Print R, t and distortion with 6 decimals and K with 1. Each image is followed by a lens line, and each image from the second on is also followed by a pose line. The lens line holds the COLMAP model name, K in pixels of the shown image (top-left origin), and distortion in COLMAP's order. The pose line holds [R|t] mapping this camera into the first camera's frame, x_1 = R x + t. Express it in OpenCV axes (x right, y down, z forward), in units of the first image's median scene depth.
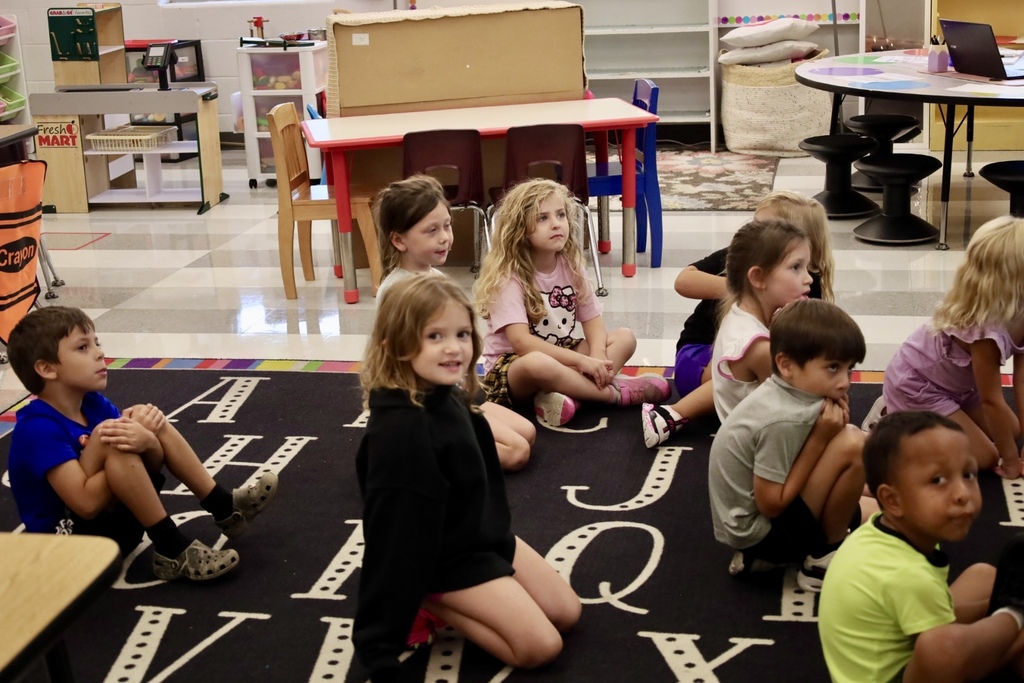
lens RADIAL K [[1610.5, 0, 511.9], [0, 1610.5, 344.2], [0, 0, 1]] dist [-0.031647, 0.000000]
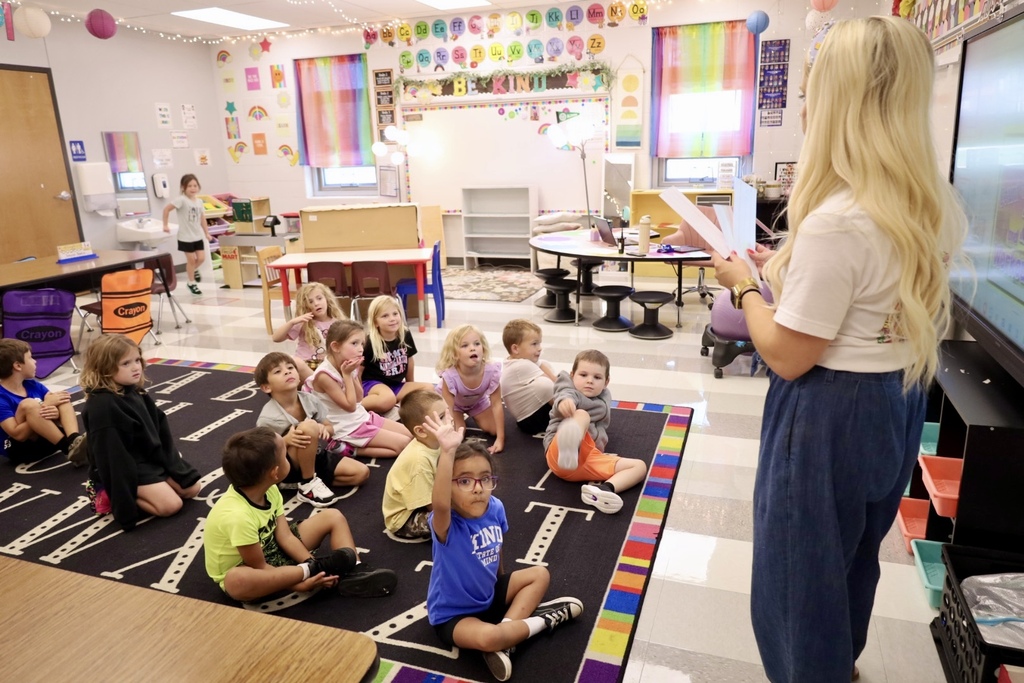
lens RADIAL K [[702.6, 0, 512.1], [0, 702.6, 334.6], [0, 0, 1]] dist [-0.003321, -0.003022]
pose [[0.990988, 0.049140, -0.124611, 0.332642], [-0.050766, 0.998661, -0.009906, -0.037652], [0.123957, 0.016143, 0.992156, 0.089603]]
